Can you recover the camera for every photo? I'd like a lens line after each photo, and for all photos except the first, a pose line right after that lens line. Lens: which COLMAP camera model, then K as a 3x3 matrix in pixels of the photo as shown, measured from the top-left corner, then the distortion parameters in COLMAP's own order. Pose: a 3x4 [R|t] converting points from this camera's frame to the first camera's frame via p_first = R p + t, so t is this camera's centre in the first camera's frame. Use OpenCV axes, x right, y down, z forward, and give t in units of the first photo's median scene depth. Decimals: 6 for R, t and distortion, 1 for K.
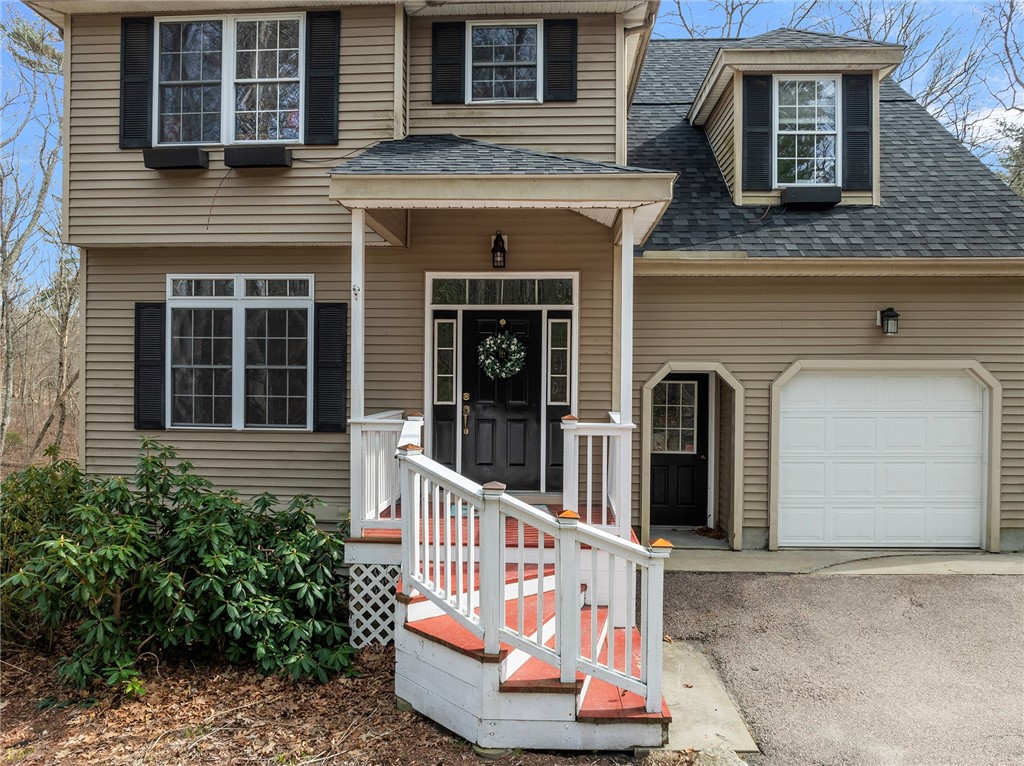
lens RADIAL K [[756.3, 0, 484.8], [0, 756.3, 381.5], [0, 0, 1]] dist [-0.063518, 0.040776]
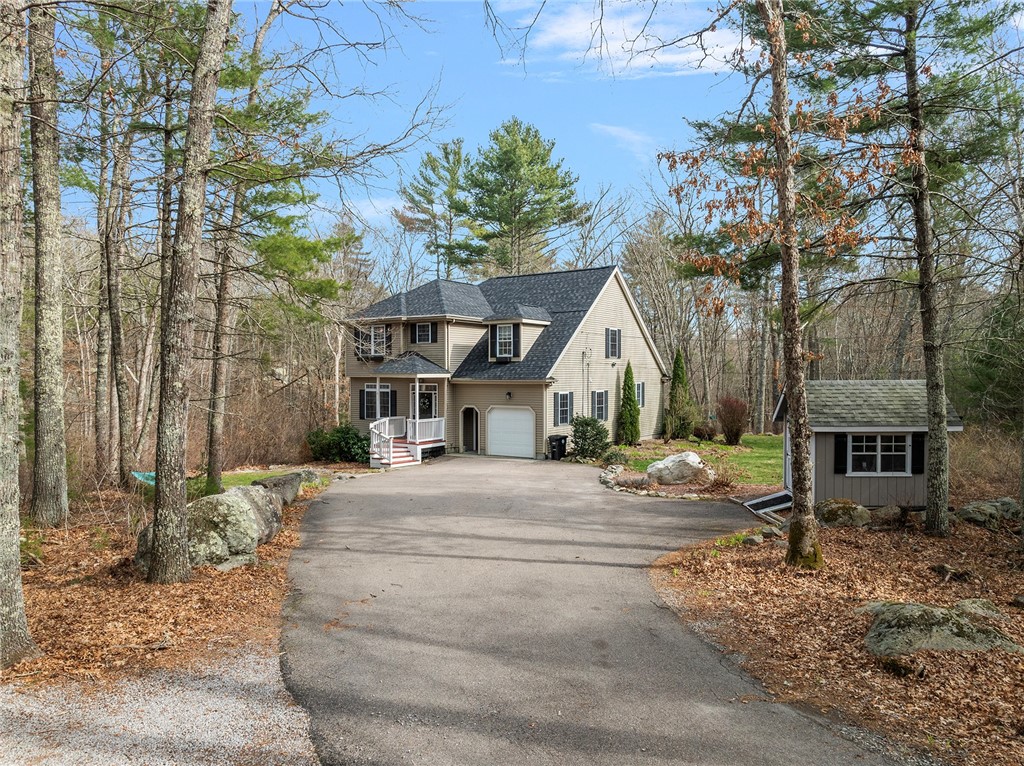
lens RADIAL K [[756.3, 0, 484.8], [0, 756.3, 381.5], [0, 0, 1]] dist [-0.063518, 0.040776]
pose [[0.833179, 0.002667, -0.552996, 2.587303], [0.007152, 0.999853, 0.015598, -0.216124], [0.552956, -0.016951, 0.833038, -2.278325]]
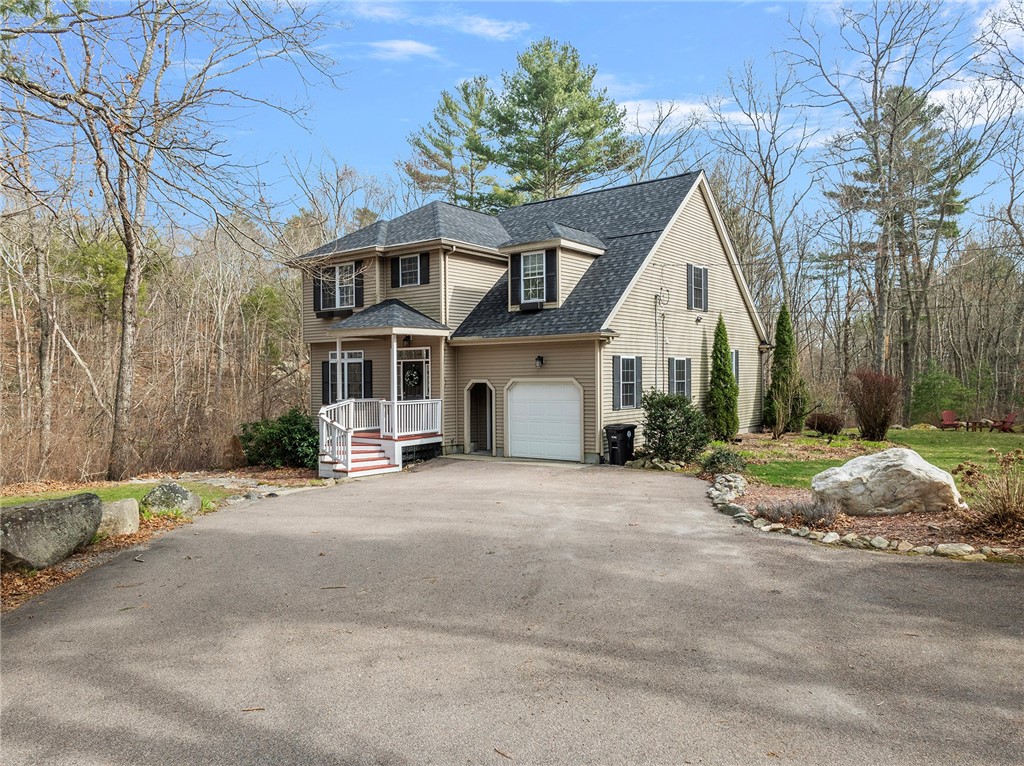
lens RADIAL K [[756.3, 0, 484.8], [0, 756.3, 381.5], [0, 0, 1]] dist [-0.063518, 0.040776]
pose [[0.804909, -0.004644, -0.593380, 1.844302], [0.015199, 0.999803, 0.012793, -0.052219], [0.593203, -0.019316, 0.804821, -1.042895]]
